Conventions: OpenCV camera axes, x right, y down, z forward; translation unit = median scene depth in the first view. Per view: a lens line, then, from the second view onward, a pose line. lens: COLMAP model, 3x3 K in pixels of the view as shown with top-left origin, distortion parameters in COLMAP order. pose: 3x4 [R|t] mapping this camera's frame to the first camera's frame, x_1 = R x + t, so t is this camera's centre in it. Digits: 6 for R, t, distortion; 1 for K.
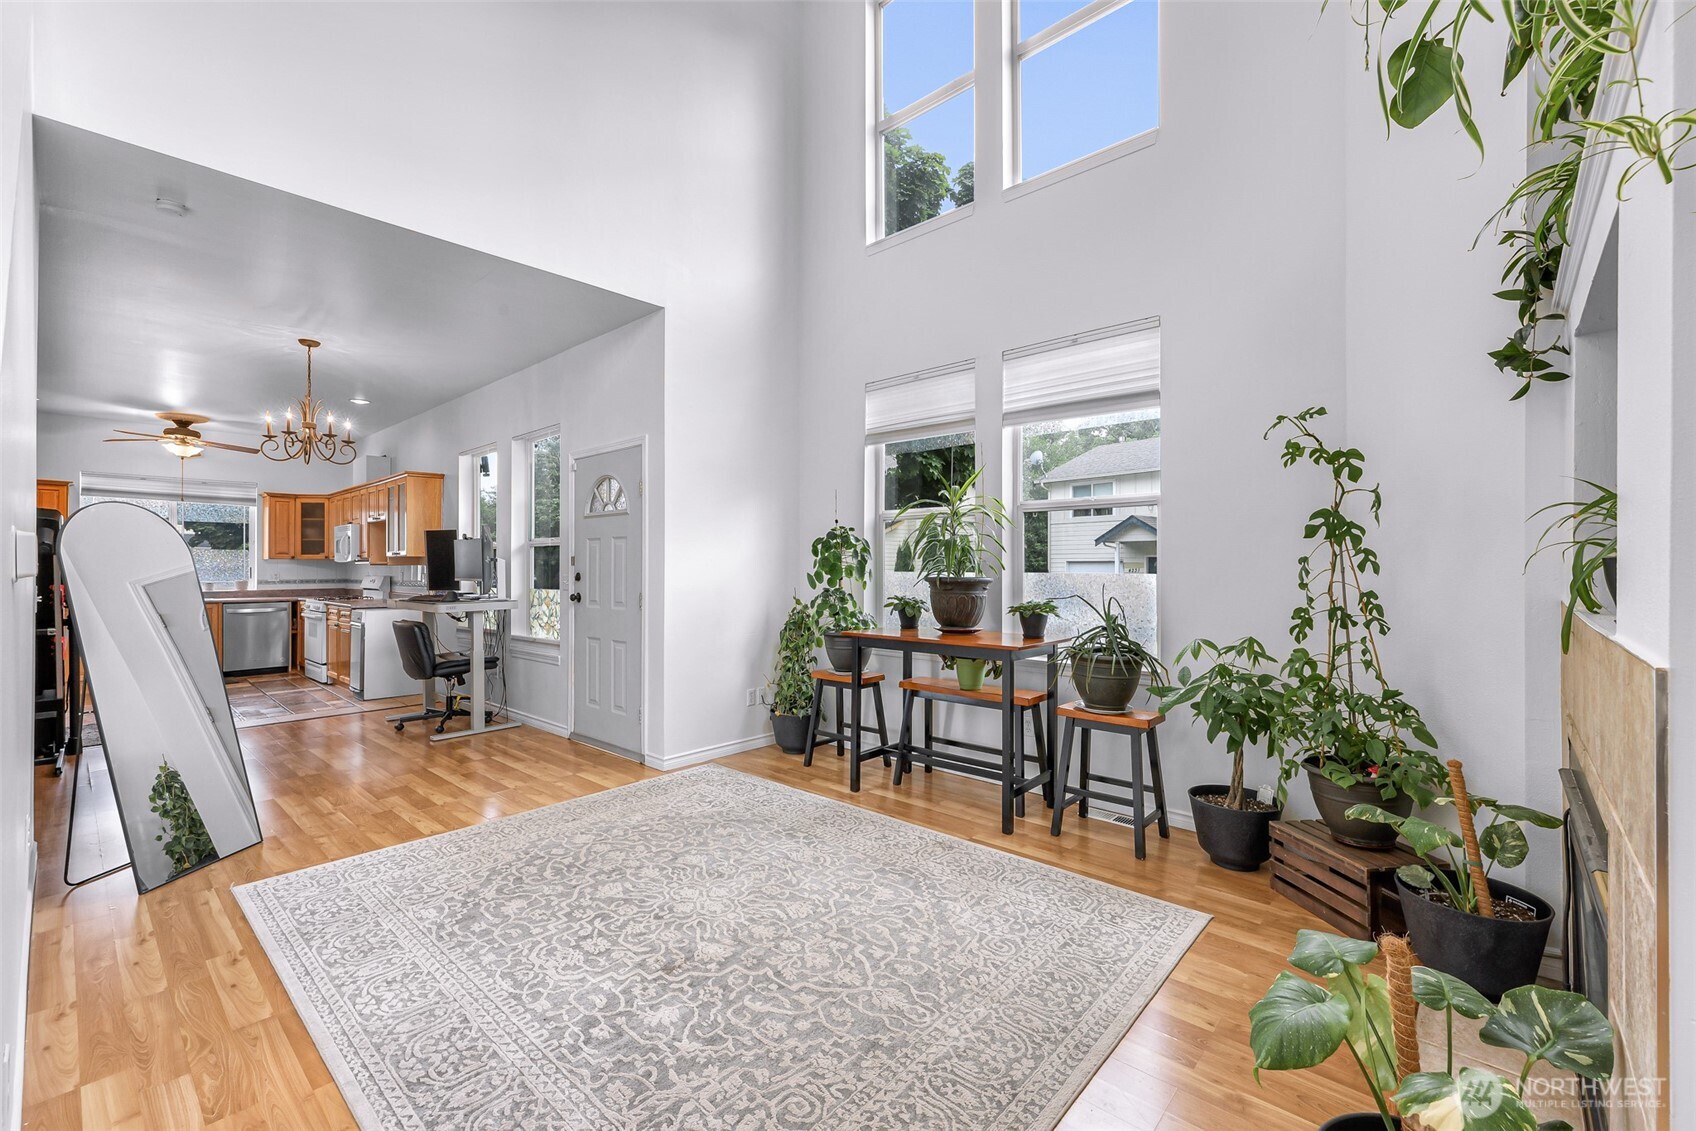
lens RADIAL K [[701.9, 0, 839.5], [0, 701.9, 568.0], [0, 0, 1]] dist [0.002508, 0.001834]
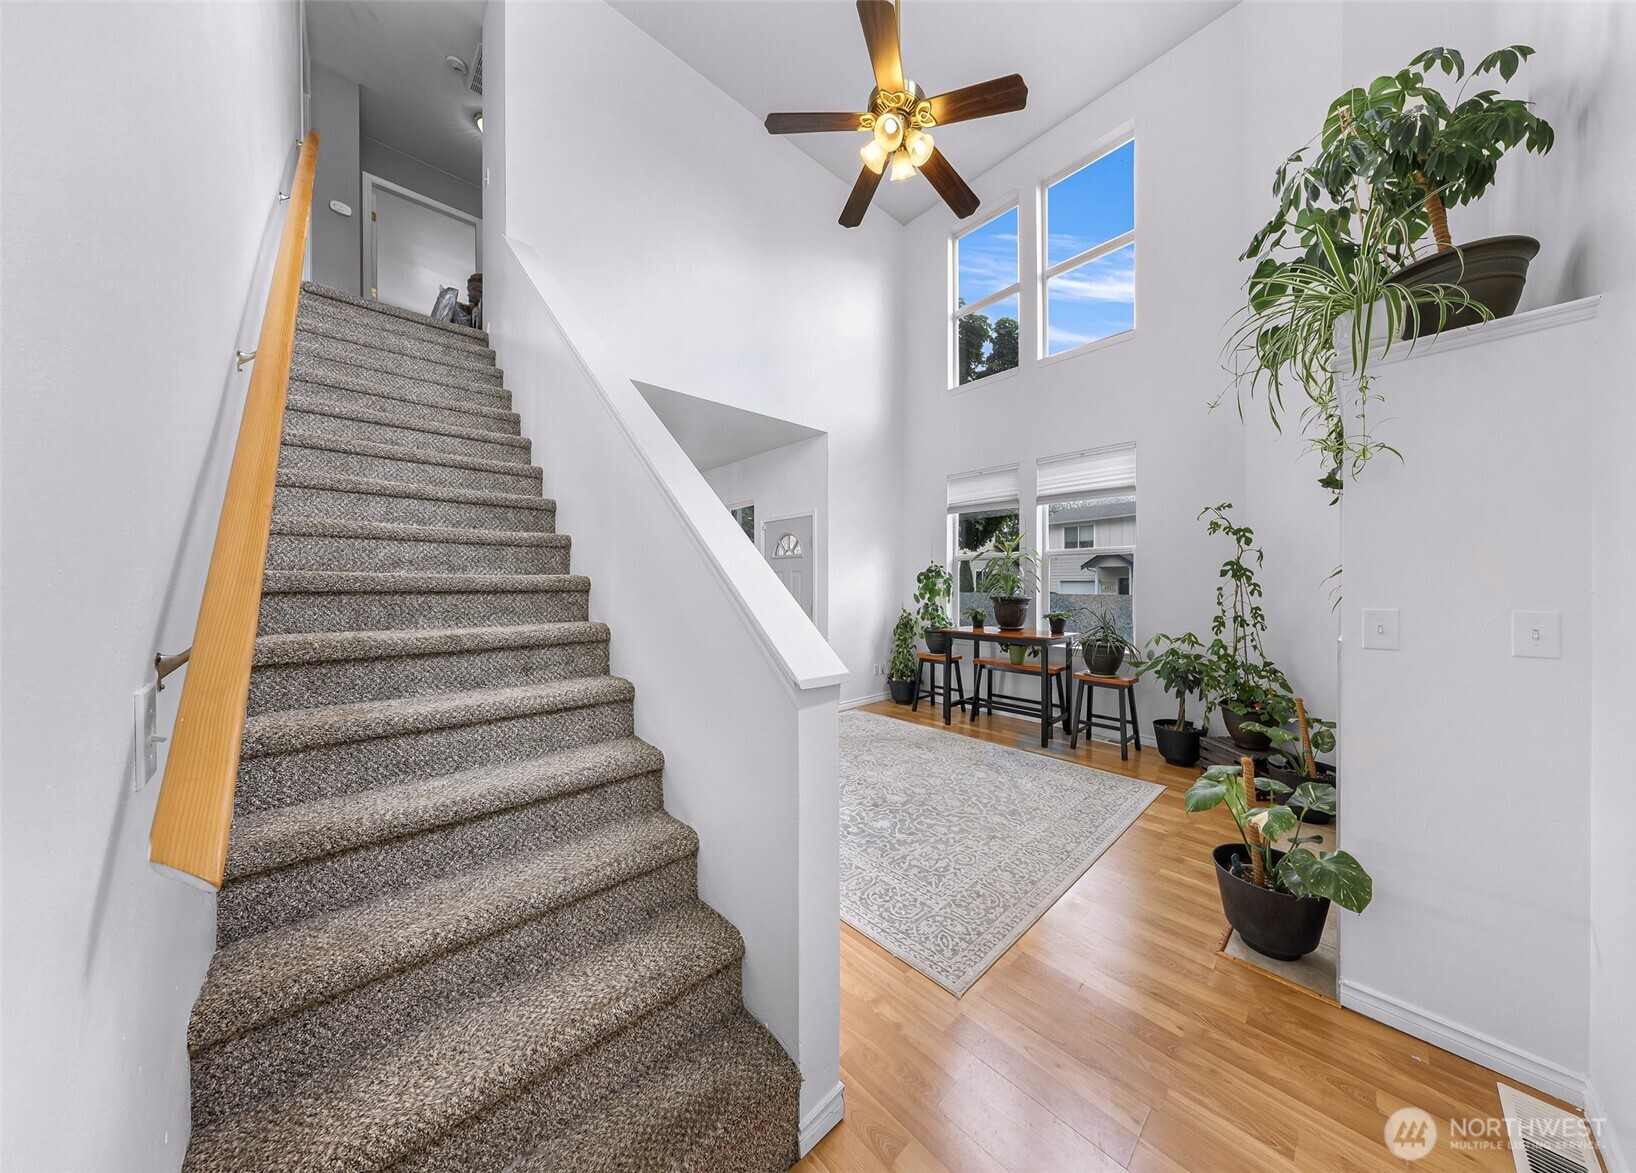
lens RADIAL K [[507.6, 0, 873.2], [0, 507.6, 586.1], [0, 0, 1]] dist [-0.000894, -0.000166]
pose [[0.999415, -0.000675, -0.034181, -0.116670], [0.000808, 0.999992, 0.003872, -0.016610], [0.034178, -0.003898, 0.999408, -0.213031]]
